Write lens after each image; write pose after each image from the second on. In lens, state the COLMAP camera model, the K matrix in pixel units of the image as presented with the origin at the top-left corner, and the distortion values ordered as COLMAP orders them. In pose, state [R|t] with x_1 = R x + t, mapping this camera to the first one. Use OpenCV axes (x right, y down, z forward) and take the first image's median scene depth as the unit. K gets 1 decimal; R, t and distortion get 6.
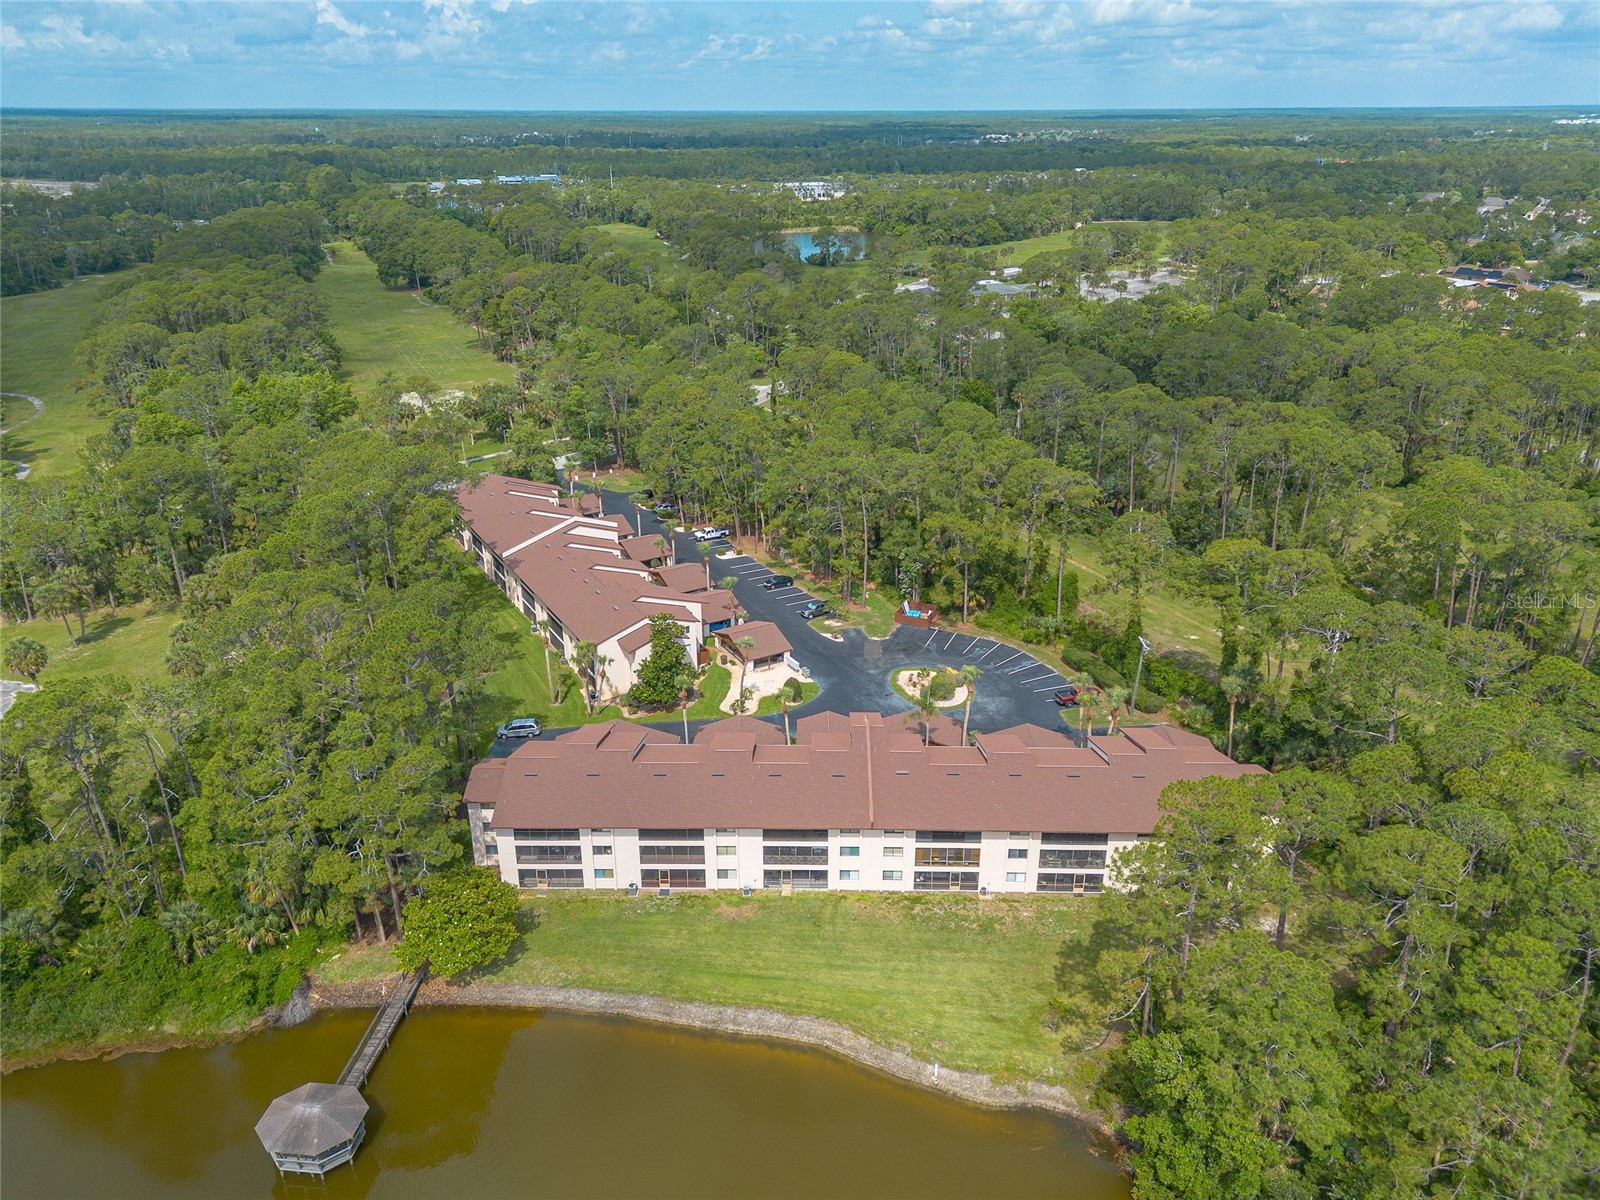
lens RADIAL K [[1137.8, 0, 803.2], [0, 1137.8, 596.6], [0, 0, 1]] dist [0.027318, -0.021470]
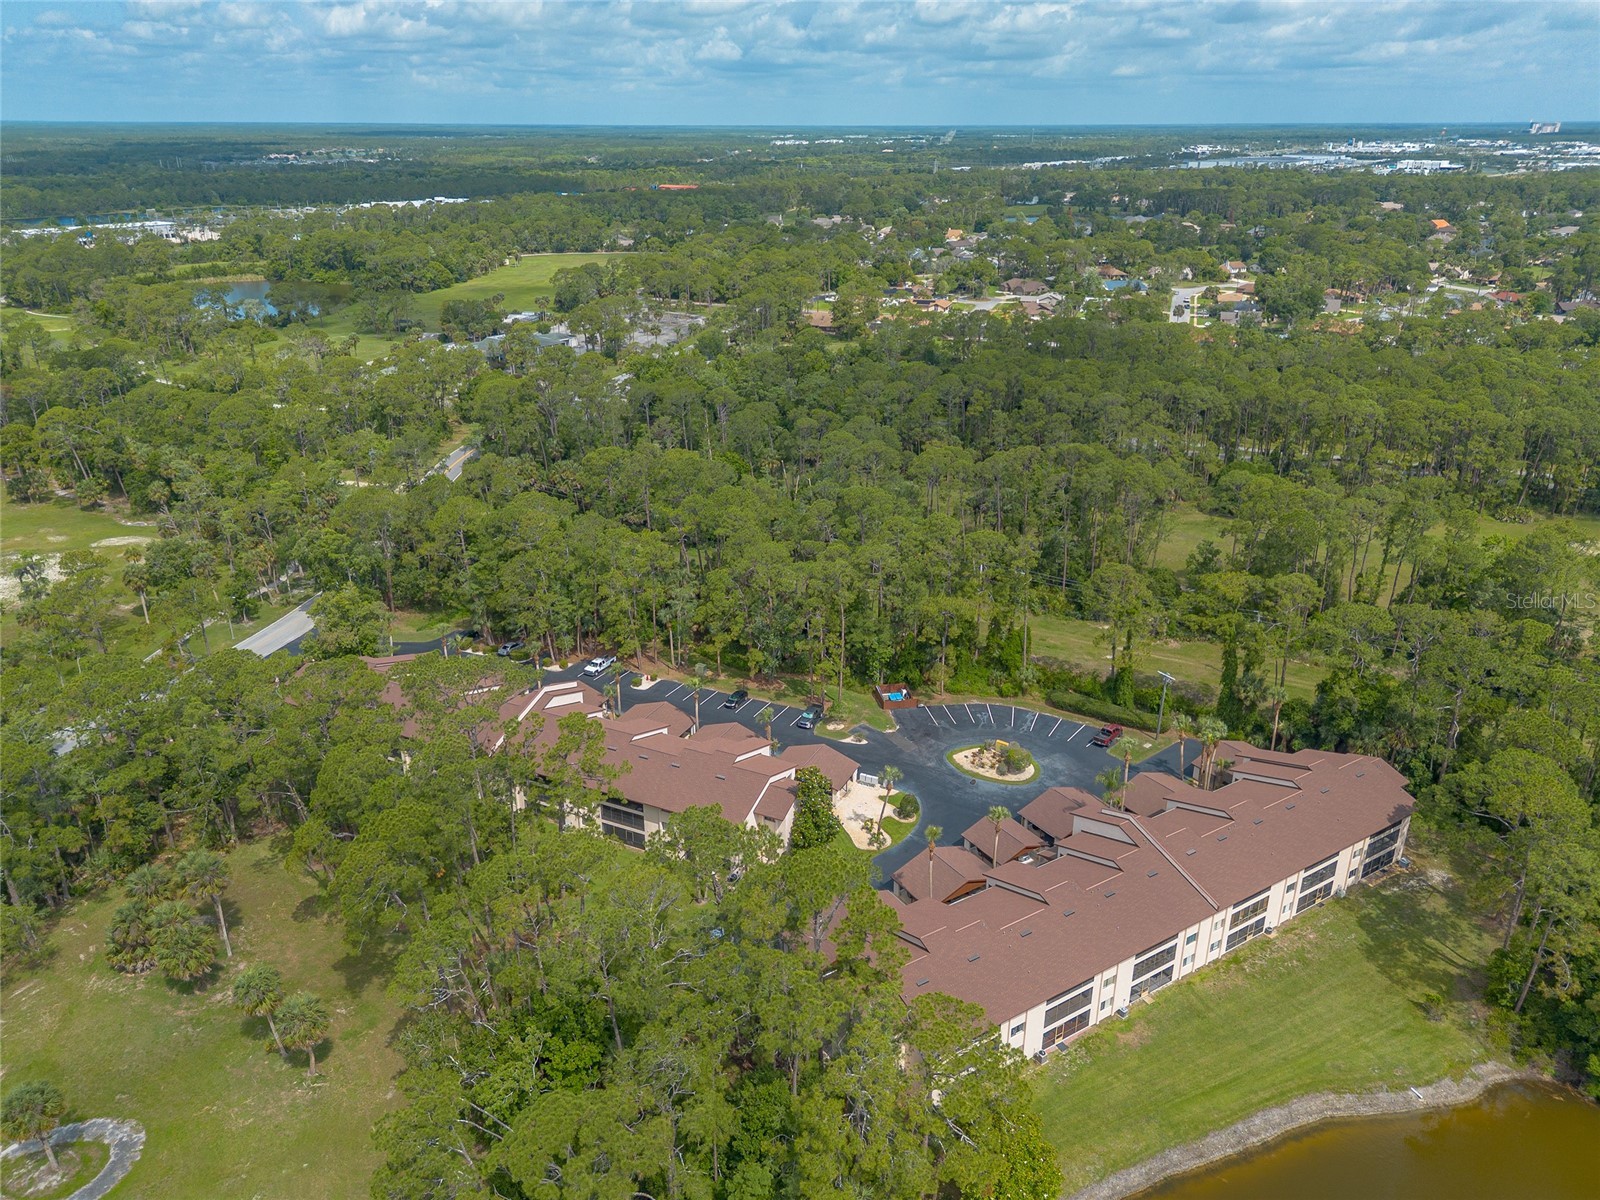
lens RADIAL K [[1137.8, 0, 800.2], [0, 1137.8, 602.1], [0, 0, 1]] dist [0.027318, -0.021470]
pose [[0.832322, -0.208890, 0.513426, -0.119878], [0.212154, 0.975794, 0.053080, -0.035193], [-0.512085, 0.064746, 0.856491, 0.039747]]
